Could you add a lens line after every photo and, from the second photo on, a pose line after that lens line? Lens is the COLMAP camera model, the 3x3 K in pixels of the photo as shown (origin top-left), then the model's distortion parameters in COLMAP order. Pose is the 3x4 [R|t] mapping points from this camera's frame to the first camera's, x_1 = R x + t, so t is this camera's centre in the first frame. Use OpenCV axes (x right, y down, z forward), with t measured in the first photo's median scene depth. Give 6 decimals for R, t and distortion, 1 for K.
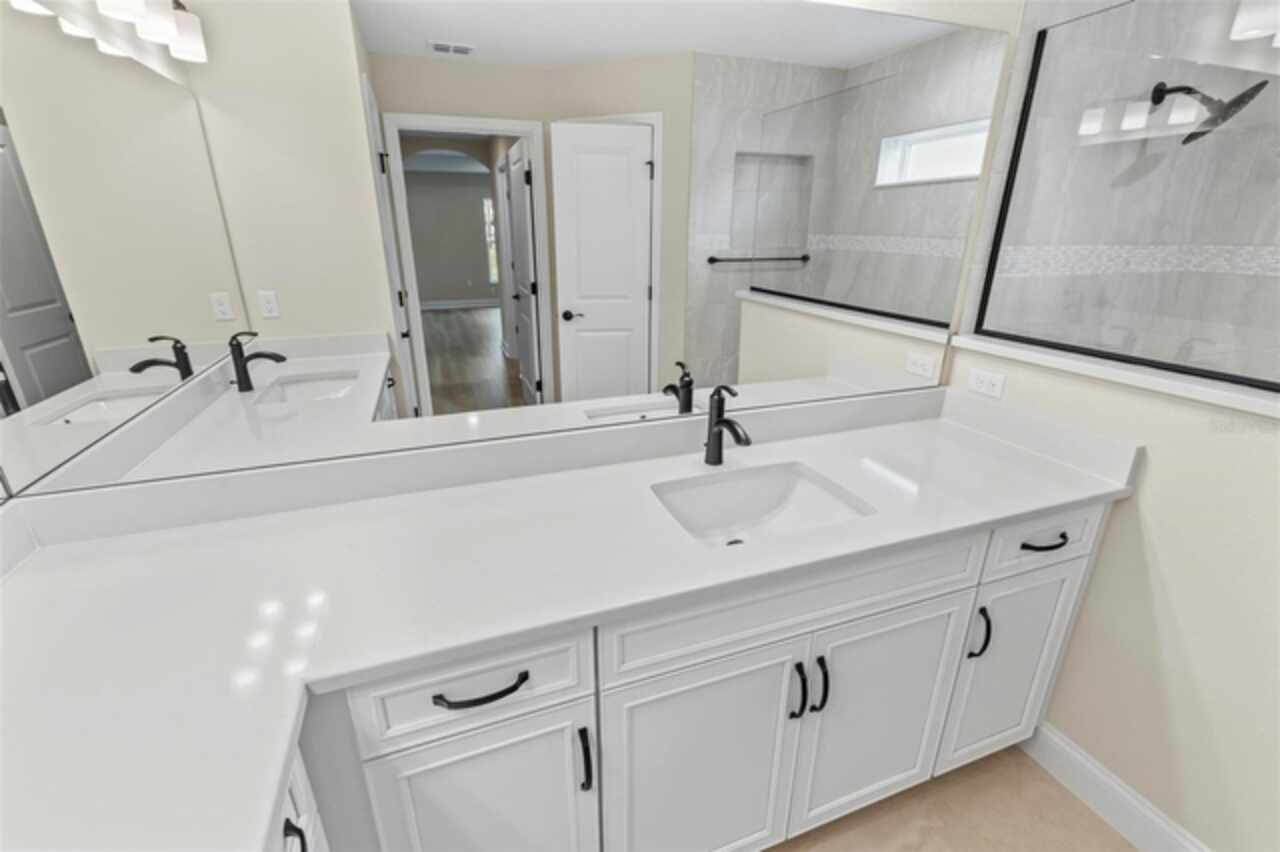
lens RADIAL K [[553.2, 0, 640.0], [0, 553.2, 426.0], [0, 0, 1]] dist [-0.002777, -0.000364]
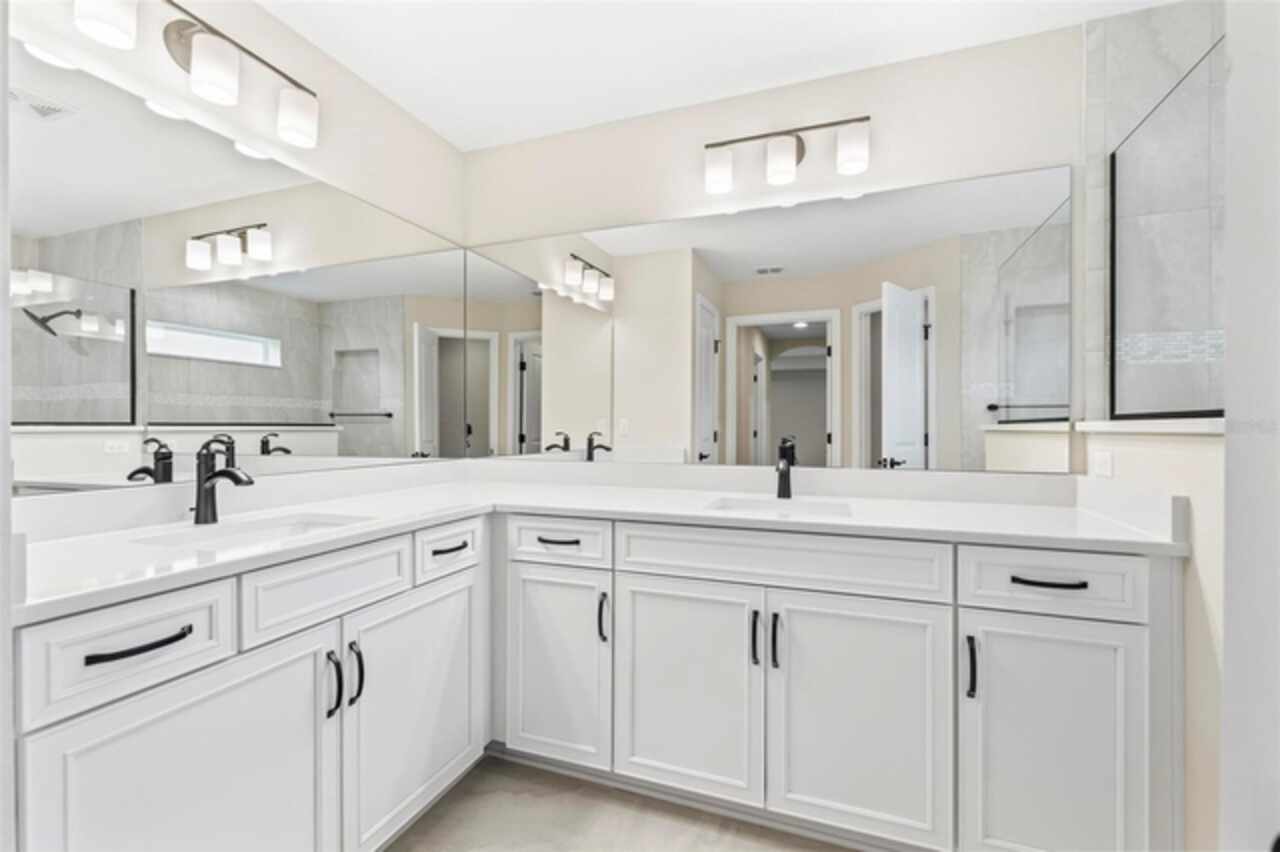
lens RADIAL K [[553.2, 0, 640.0], [0, 553.2, 426.0], [0, 0, 1]] dist [-0.002777, -0.000364]
pose [[0.753884, -0.004323, -0.656993, 0.620949], [-0.224306, 0.938203, -0.263558, 0.277881], [0.617532, 0.346060, 0.706326, -0.175074]]
